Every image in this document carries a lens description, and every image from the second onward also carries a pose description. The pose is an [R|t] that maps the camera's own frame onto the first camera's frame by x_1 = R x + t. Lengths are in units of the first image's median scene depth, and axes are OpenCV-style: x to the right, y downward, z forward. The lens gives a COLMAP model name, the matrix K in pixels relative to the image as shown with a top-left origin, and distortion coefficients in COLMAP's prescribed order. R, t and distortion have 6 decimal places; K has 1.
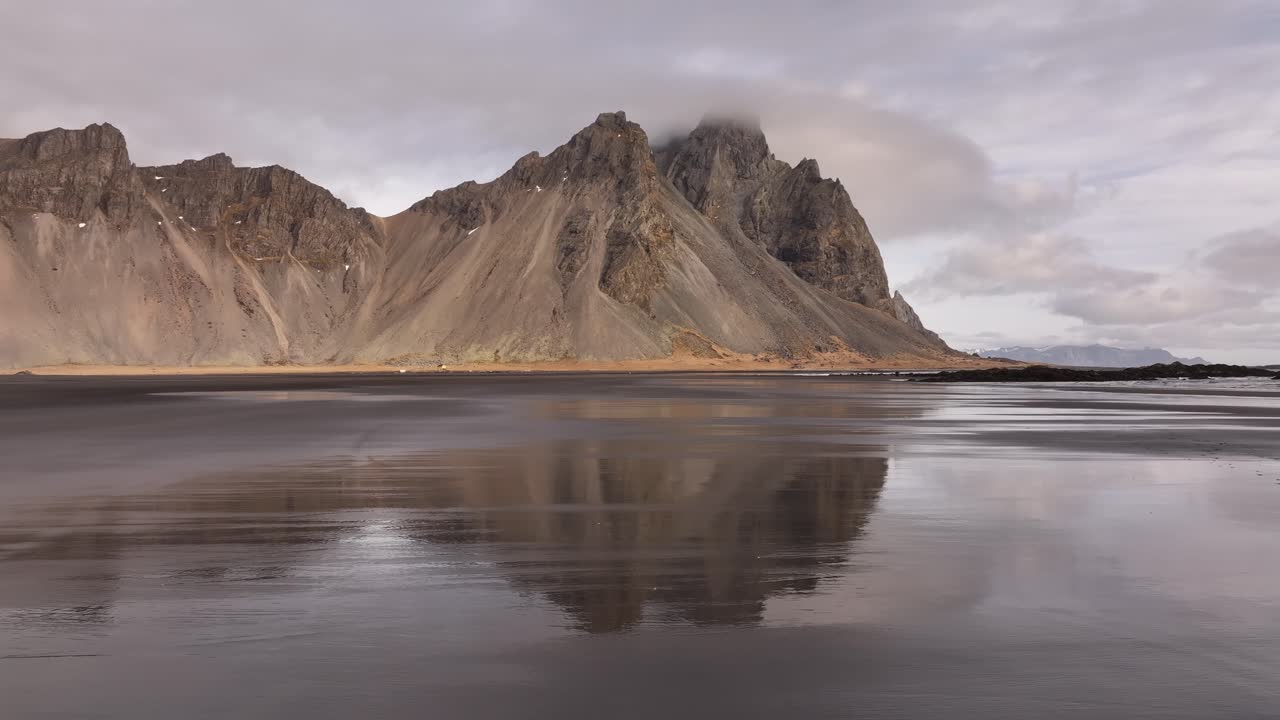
lens RADIAL K [[893.4, 0, 646.6], [0, 893.4, 353.5], [0, 0, 1]] dist [0.003915, -0.001299]
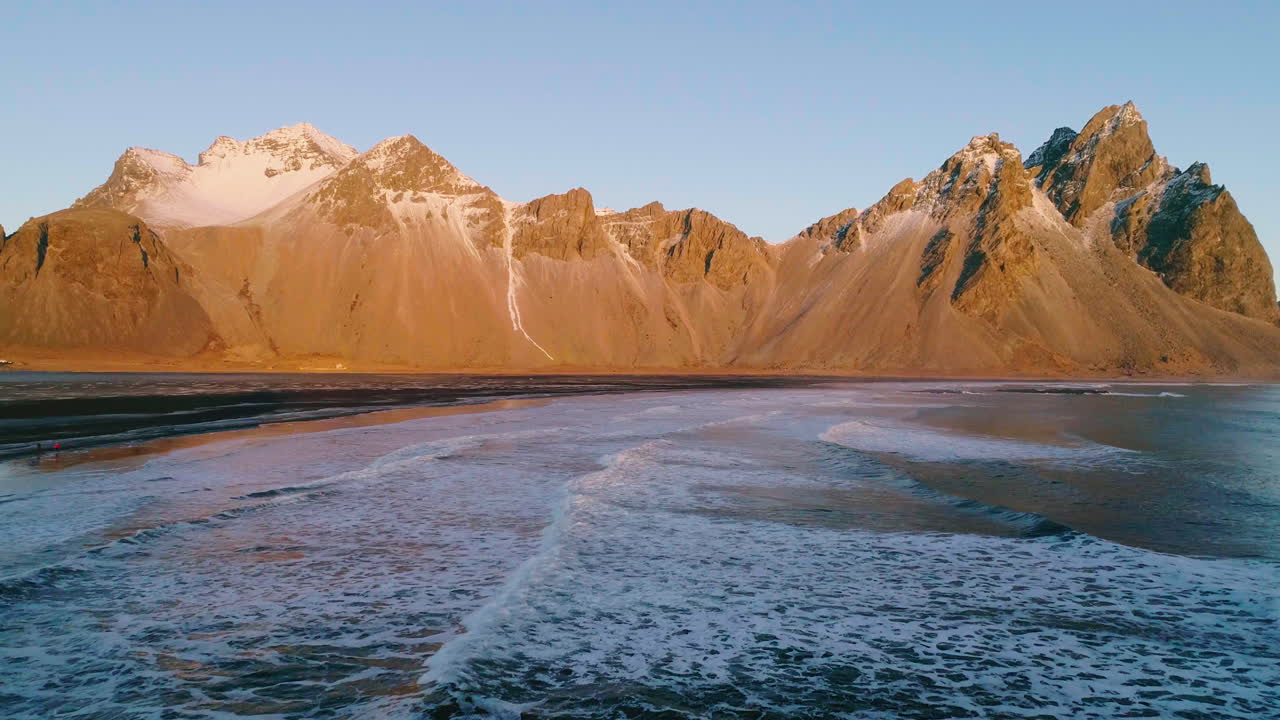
lens RADIAL K [[945.8, 0, 640.0], [0, 945.8, 360.0], [0, 0, 1]] dist [-0.001165, -0.002593]
pose [[0.897396, 0.015148, -0.440967, 0.112794], [-0.009842, 0.999849, 0.014319, -0.013536], [0.441117, -0.008510, 0.897409, -0.245215]]
